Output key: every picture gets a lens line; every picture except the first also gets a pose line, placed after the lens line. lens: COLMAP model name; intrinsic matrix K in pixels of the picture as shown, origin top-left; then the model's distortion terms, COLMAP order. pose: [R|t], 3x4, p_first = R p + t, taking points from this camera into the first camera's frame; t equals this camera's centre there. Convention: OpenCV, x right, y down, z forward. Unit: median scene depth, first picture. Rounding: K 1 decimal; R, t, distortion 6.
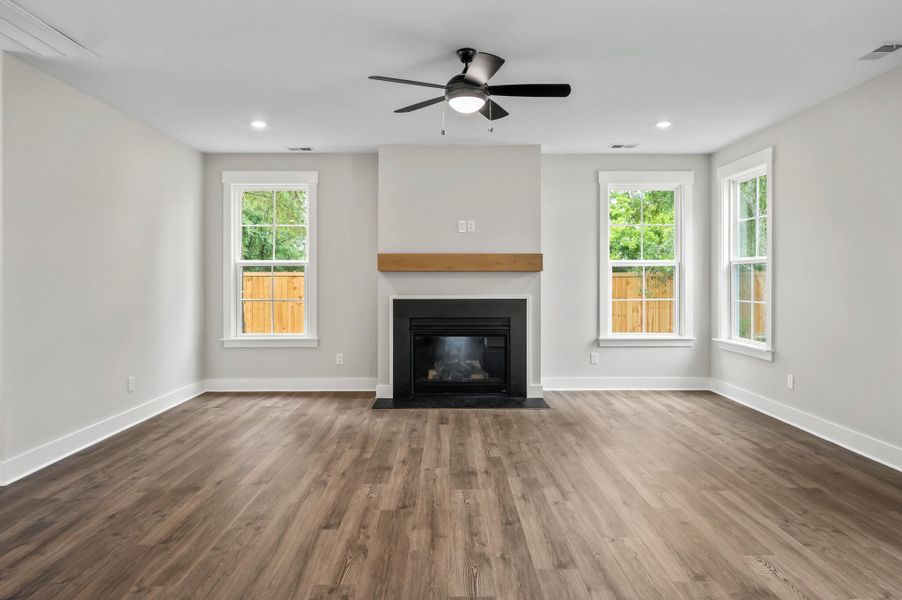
lens RADIAL K [[584.1, 0, 449.6], [0, 584.1, 273.5], [0, 0, 1]] dist [0.000902, -0.002428]
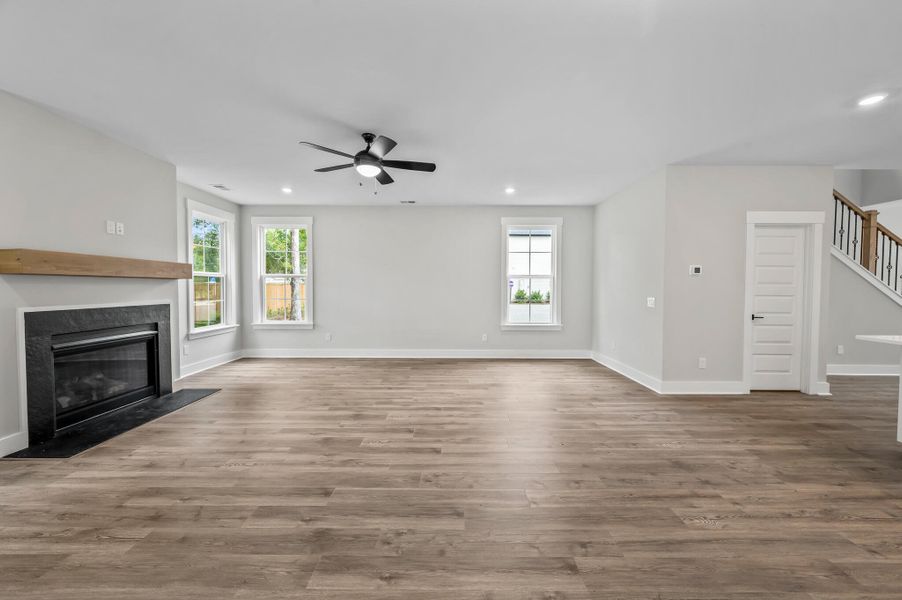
lens RADIAL K [[364.1, 0, 451.9], [0, 364.1, 293.9], [0, 0, 1]] dist [-0.000549, -0.000123]
pose [[0.003539, -0.020090, 0.999792, -0.563101], [-0.007697, 0.999768, 0.020117, 0.007406], [-0.999964, -0.007766, 0.003384, 0.481508]]
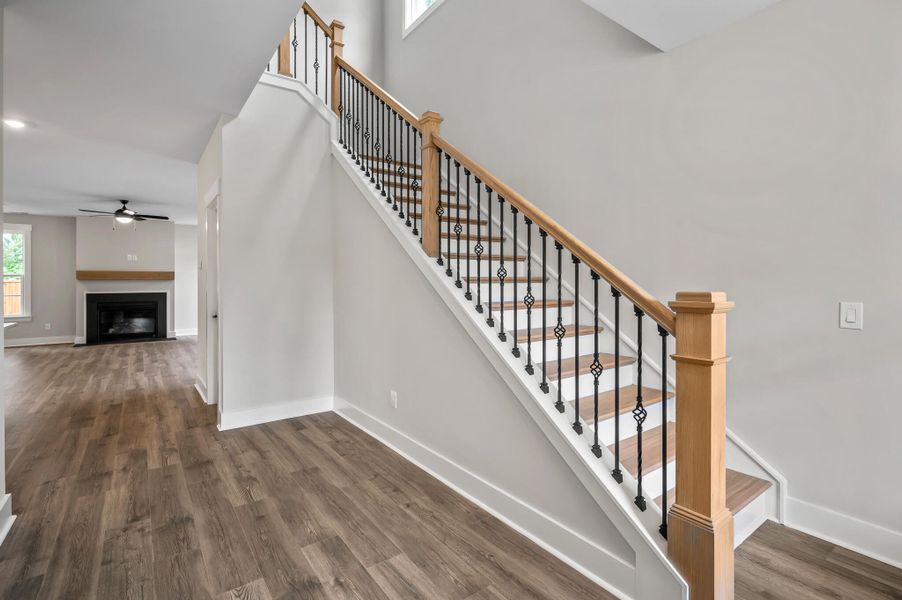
lens RADIAL K [[425.1, 0, 449.4], [0, 425.1, 283.7], [0, 0, 1]] dist [-0.001011, -0.000349]
pose [[0.808380, -0.000909, 0.588660, 0.052889], [-0.000786, 0.999996, 0.002624, 0.005606], [-0.588661, -0.002584, 0.808376, -0.916990]]
